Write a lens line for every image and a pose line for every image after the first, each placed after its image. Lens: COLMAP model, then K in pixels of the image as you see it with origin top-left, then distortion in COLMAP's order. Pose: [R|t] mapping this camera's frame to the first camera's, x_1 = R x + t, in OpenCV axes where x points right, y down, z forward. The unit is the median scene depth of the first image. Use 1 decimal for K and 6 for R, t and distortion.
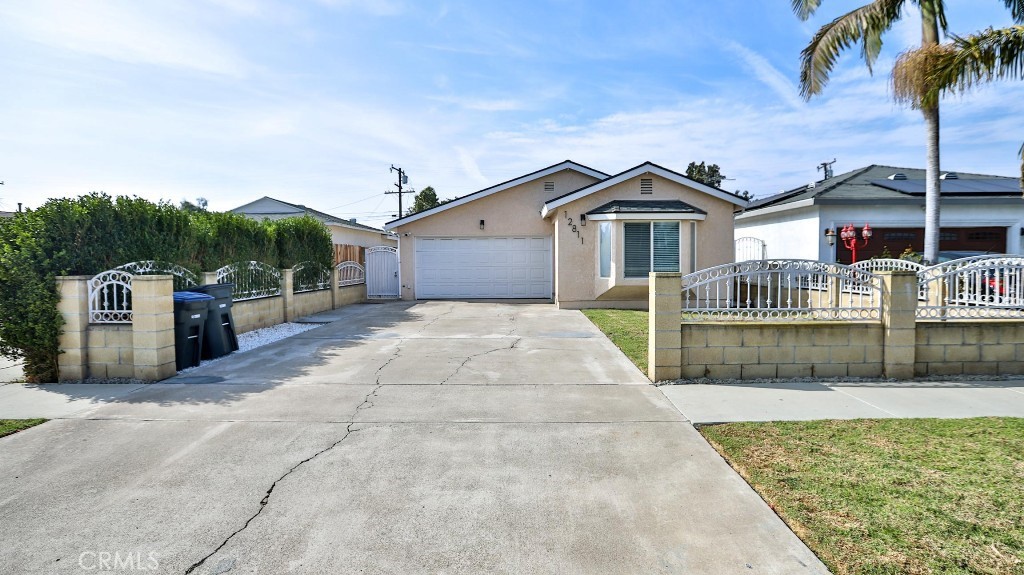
lens RADIAL K [[496.4, 0, 512.0], [0, 496.4, 287.5], [0, 0, 1]] dist [-0.018562, 0.000610]
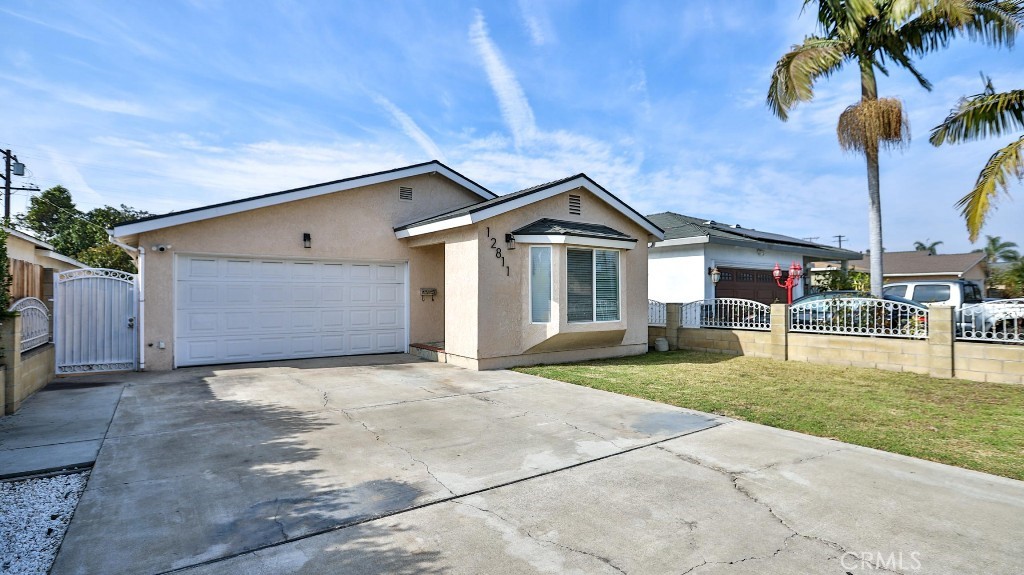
lens RADIAL K [[496.4, 0, 512.0], [0, 496.4, 287.5], [0, 0, 1]] dist [-0.018562, 0.000610]
pose [[0.804019, 0.015116, 0.594411, -0.274648], [0.026593, 0.997762, -0.061344, -0.026976], [-0.594009, 0.065129, 0.801818, 0.431761]]
